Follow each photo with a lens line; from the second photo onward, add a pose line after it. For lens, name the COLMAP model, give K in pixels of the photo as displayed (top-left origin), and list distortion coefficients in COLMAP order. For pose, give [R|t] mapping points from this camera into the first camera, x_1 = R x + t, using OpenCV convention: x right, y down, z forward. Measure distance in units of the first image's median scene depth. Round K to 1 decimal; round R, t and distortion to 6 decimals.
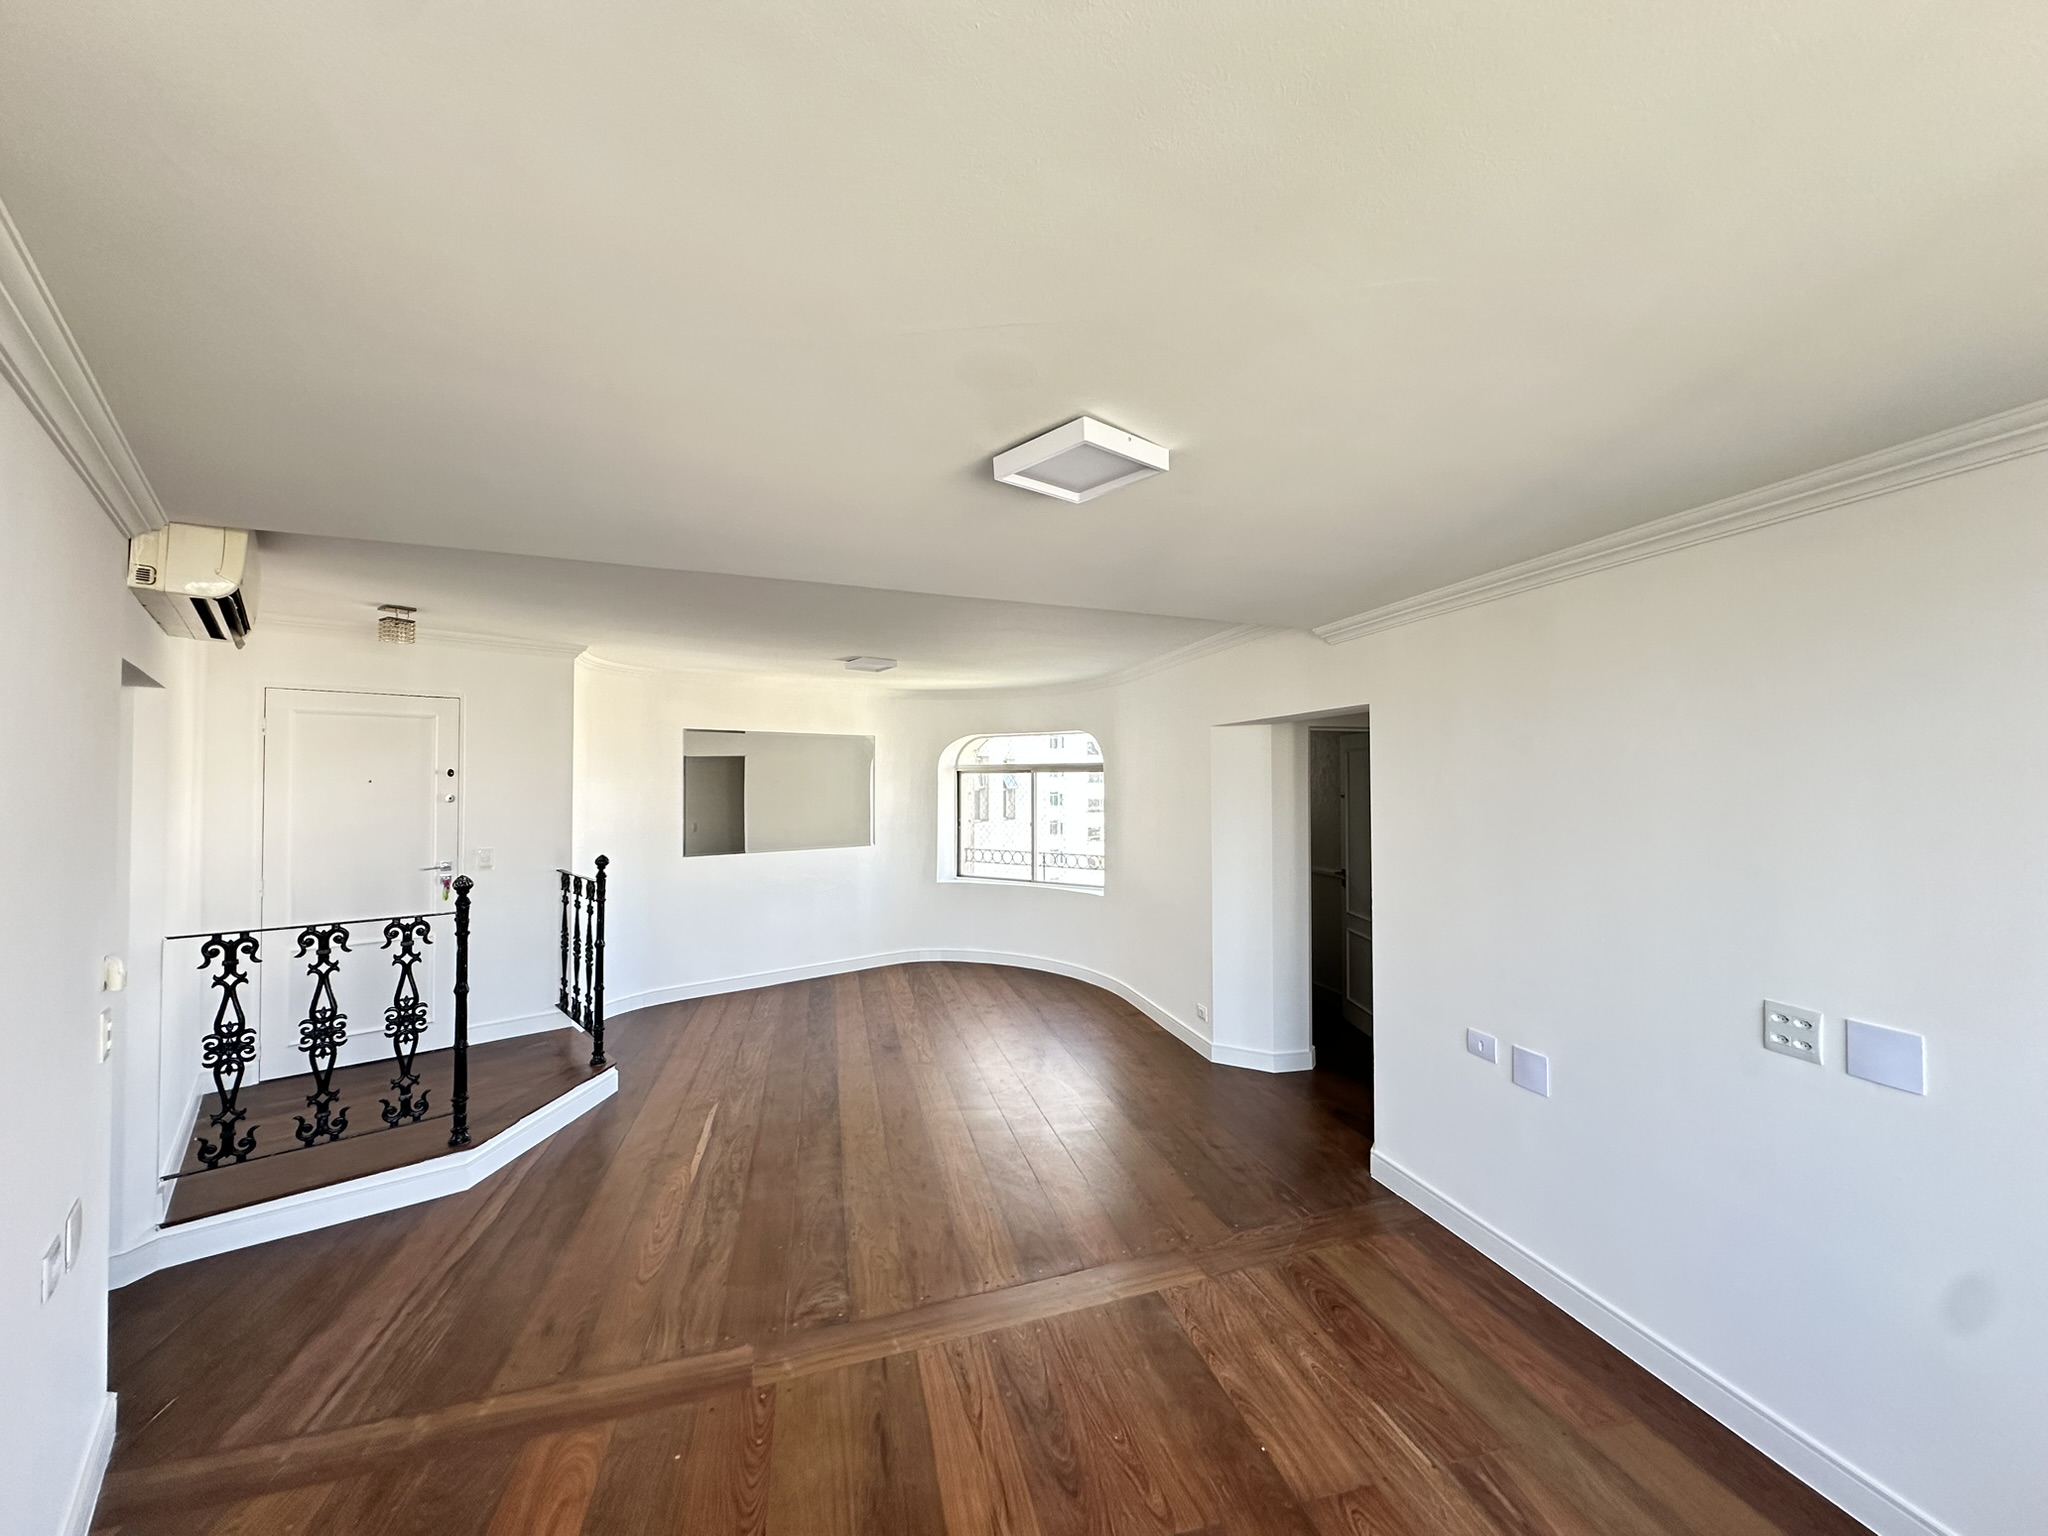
lens RADIAL K [[813.3, 0, 1026.7], [0, 813.3, 775.2], [0, 0, 1]] dist [-0.006185, 0.001665]
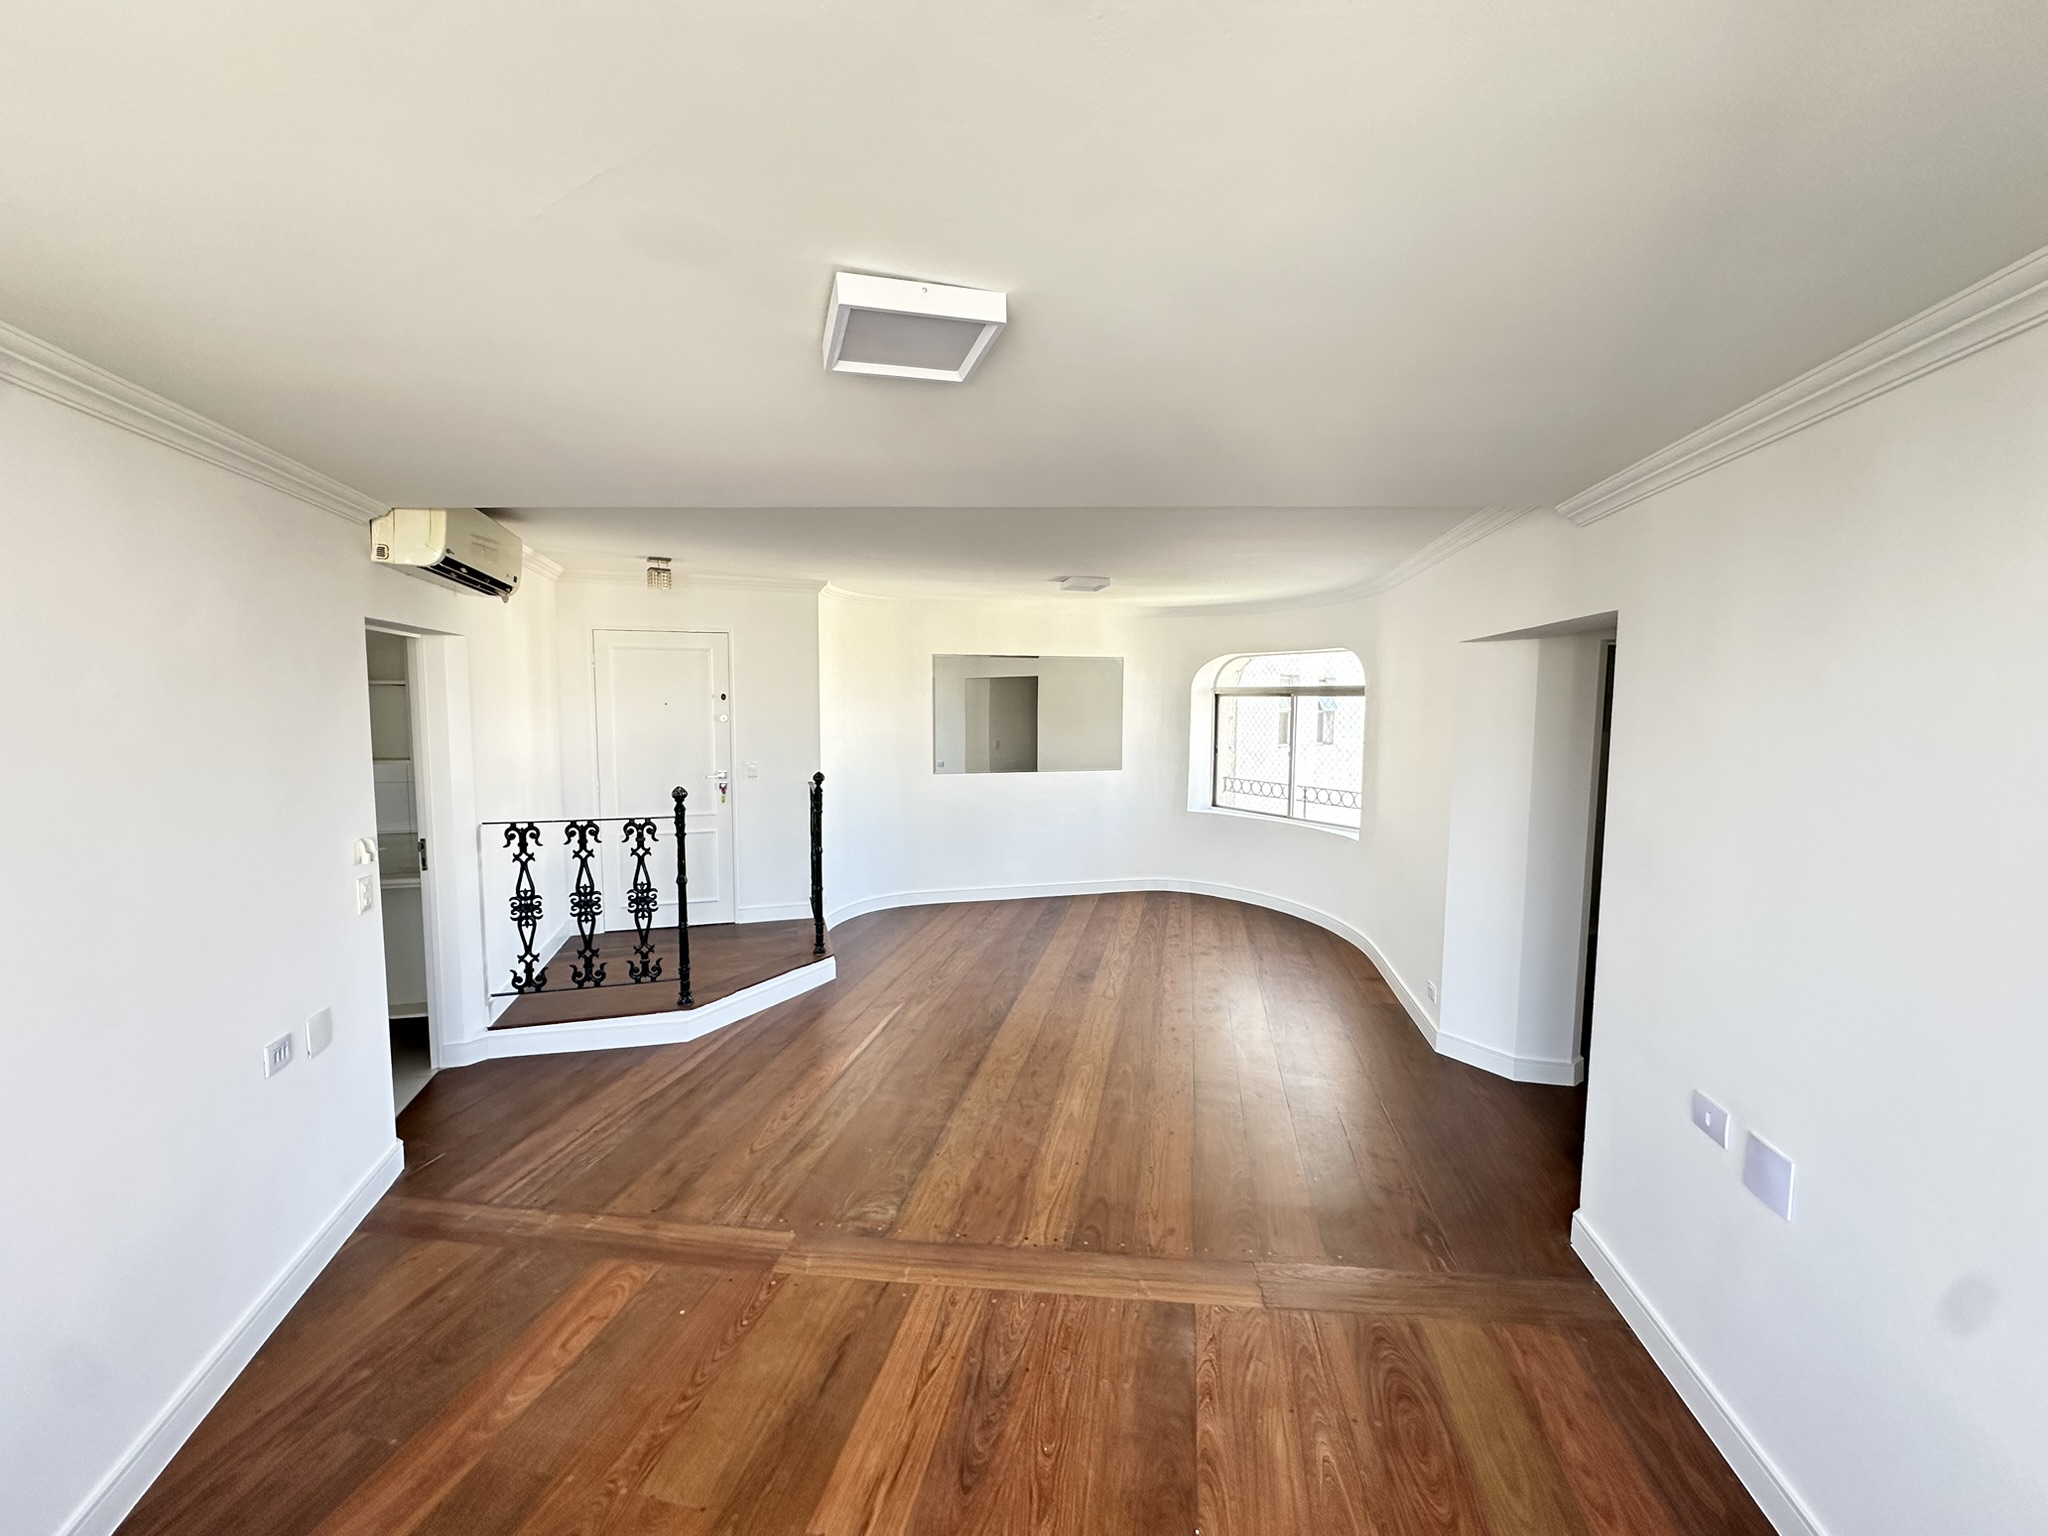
lens RADIAL K [[813.3, 0, 1025.1], [0, 813.3, 773.0], [0, 0, 1]] dist [-0.006185, 0.001665]
pose [[0.904178, 0.045802, -0.424694, 0.279322], [-0.003361, 0.994967, 0.100147, -0.017336], [0.427144, -0.089123, 0.899781, 0.152373]]
